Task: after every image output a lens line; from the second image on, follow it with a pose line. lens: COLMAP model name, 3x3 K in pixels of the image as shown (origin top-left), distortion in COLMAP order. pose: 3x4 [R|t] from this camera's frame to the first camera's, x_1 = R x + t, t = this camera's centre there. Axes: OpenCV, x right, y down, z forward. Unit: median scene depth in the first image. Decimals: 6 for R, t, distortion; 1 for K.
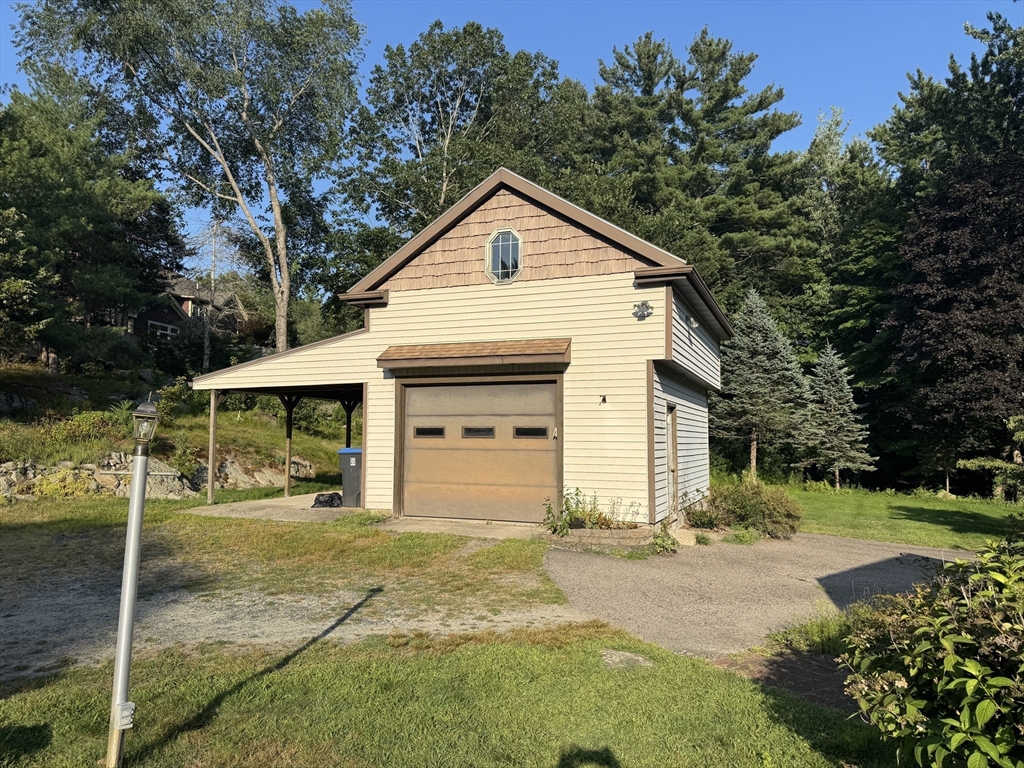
lens RADIAL K [[743.1, 0, 497.4], [0, 743.1, 382.4], [0, 0, 1]] dist [0.048468, -0.038192]
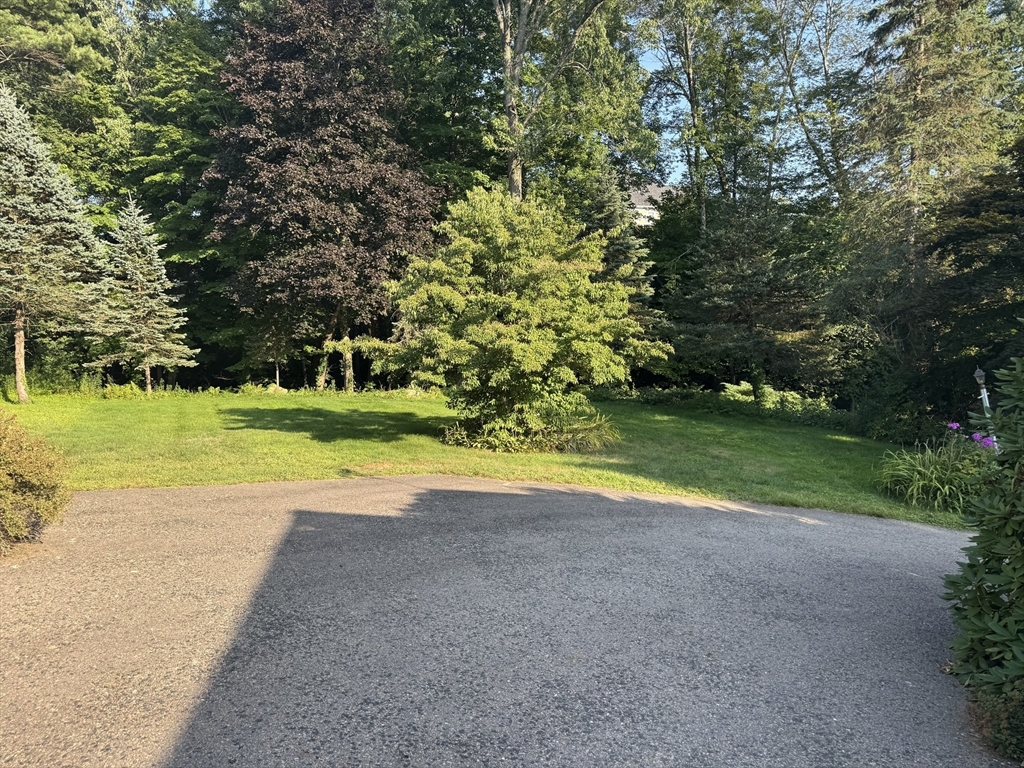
lens RADIAL K [[722.3, 0, 509.0], [0, 722.3, 391.2], [0, 0, 1]] dist [0.095907, -0.127054]
pose [[0.634056, -0.076039, 0.769540, 0.109714], [-0.035530, 0.991238, 0.127220, 0.032217], [-0.772471, -0.108007, 0.625798, 0.245993]]
